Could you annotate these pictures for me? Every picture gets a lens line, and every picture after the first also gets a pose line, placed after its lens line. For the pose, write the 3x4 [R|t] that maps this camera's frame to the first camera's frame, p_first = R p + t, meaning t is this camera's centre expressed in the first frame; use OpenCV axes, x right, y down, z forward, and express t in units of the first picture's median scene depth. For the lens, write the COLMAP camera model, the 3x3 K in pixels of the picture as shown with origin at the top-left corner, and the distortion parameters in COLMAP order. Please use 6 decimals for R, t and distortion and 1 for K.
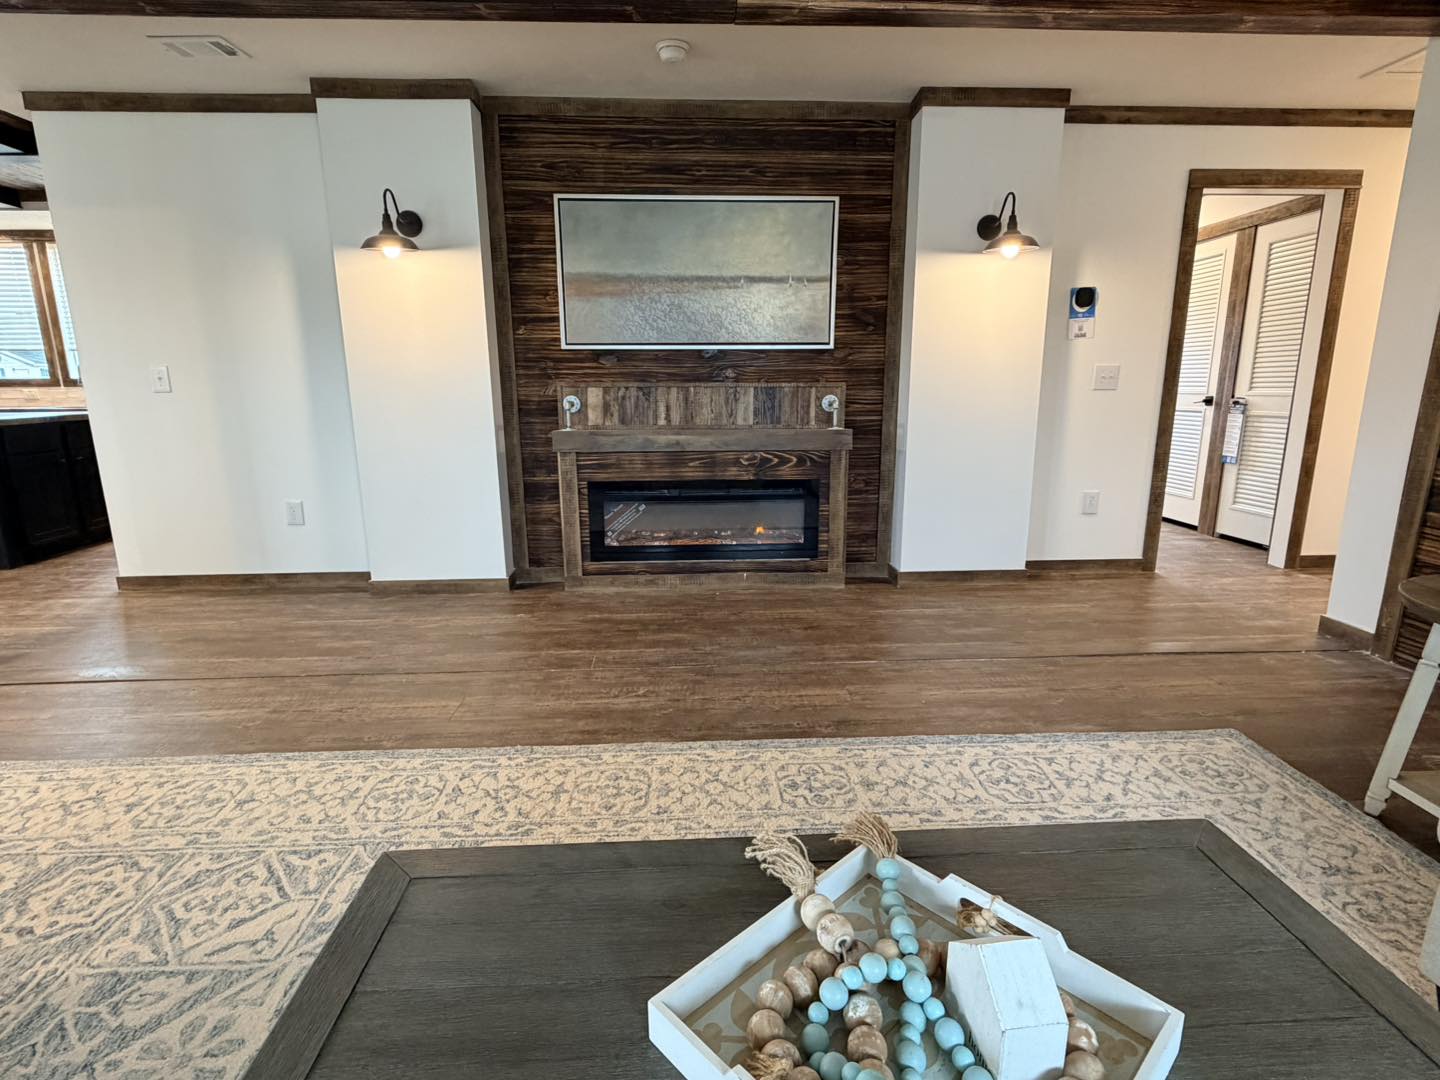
lens RADIAL K [[728.5, 0, 716.7], [0, 728.5, 543.4], [0, 0, 1]] dist [0.002243, -0.001455]
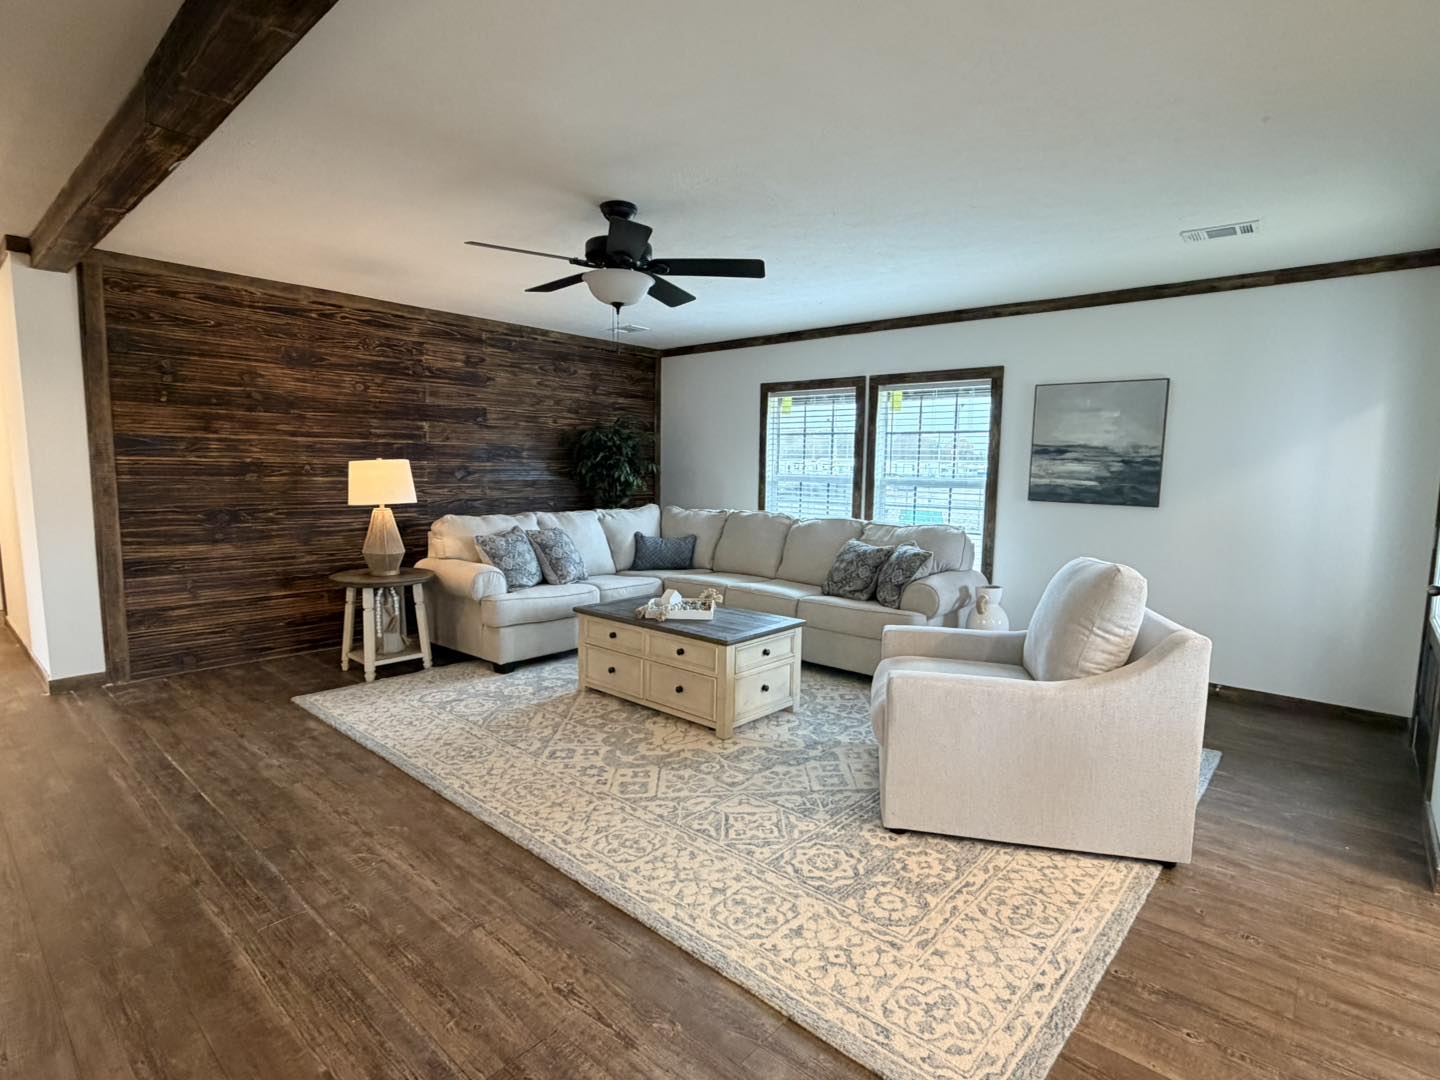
lens RADIAL K [[728.5, 0, 716.7], [0, 728.5, 543.4], [0, 0, 1]] dist [0.002243, -0.001455]
pose [[-0.714511, -0.079176, 0.695130, -0.727224], [0.148921, 0.953594, 0.261688, -0.243378], [-0.683591, 0.290498, -0.669563, 0.838728]]
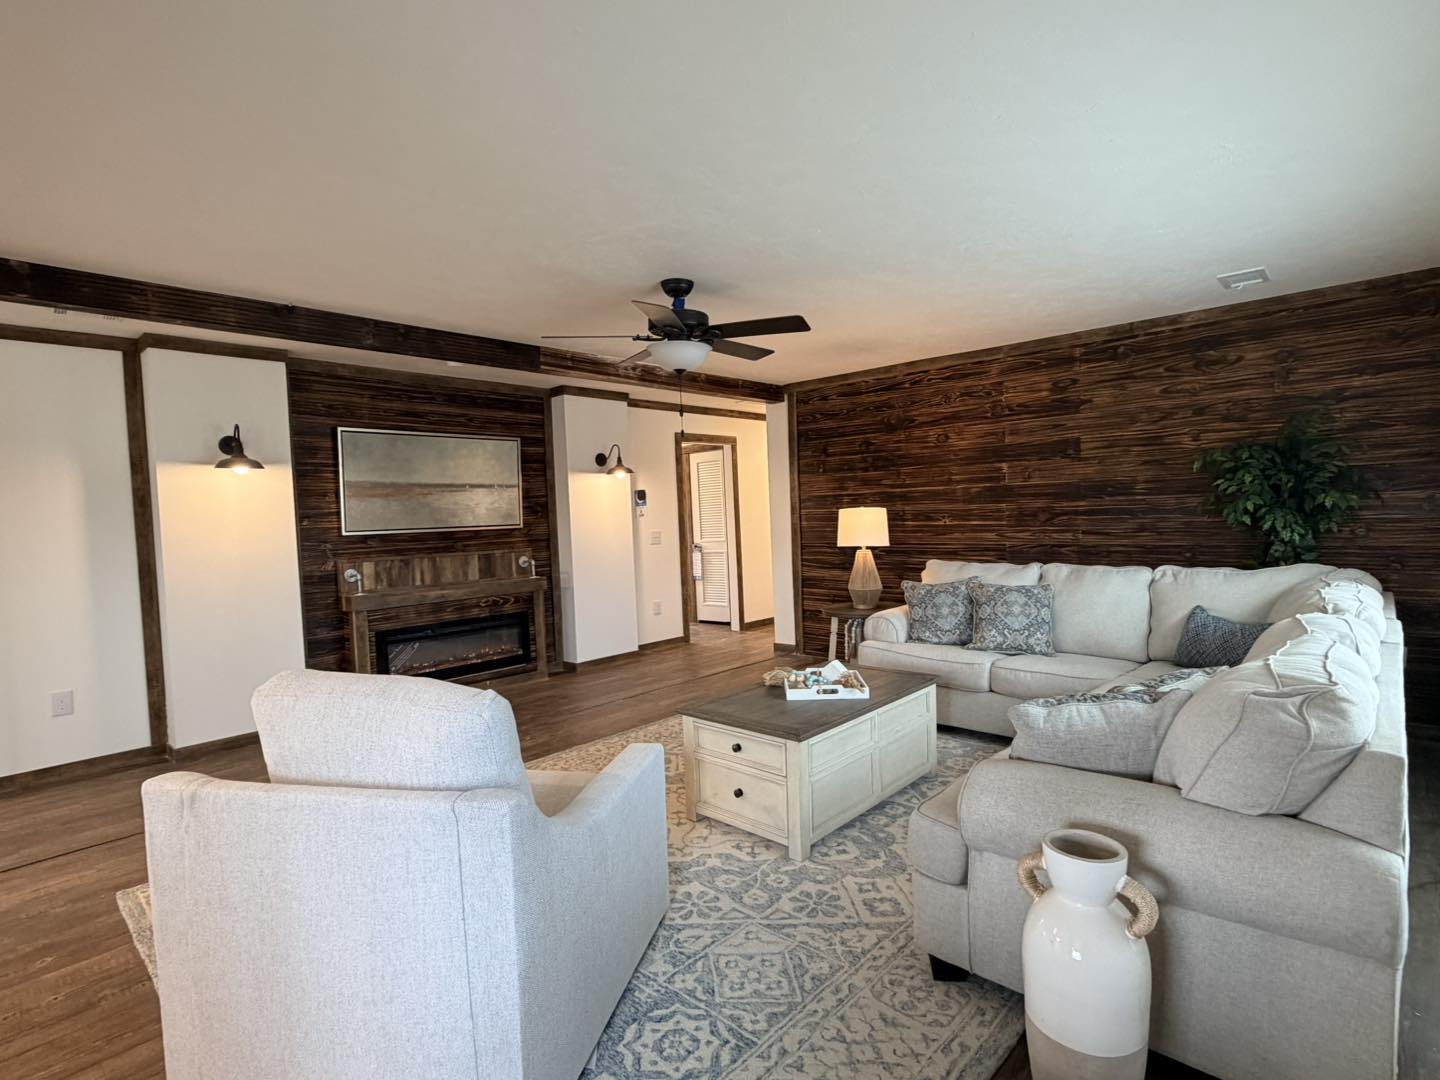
lens RADIAL K [[728.5, 0, 716.7], [0, 728.5, 543.4], [0, 0, 1]] dist [0.002243, -0.001455]
pose [[0.715308, -0.049929, 0.697024, -0.654698], [0.187996, 0.974421, -0.123128, 0.039284], [-0.673047, 0.219112, 0.706397, -0.395183]]
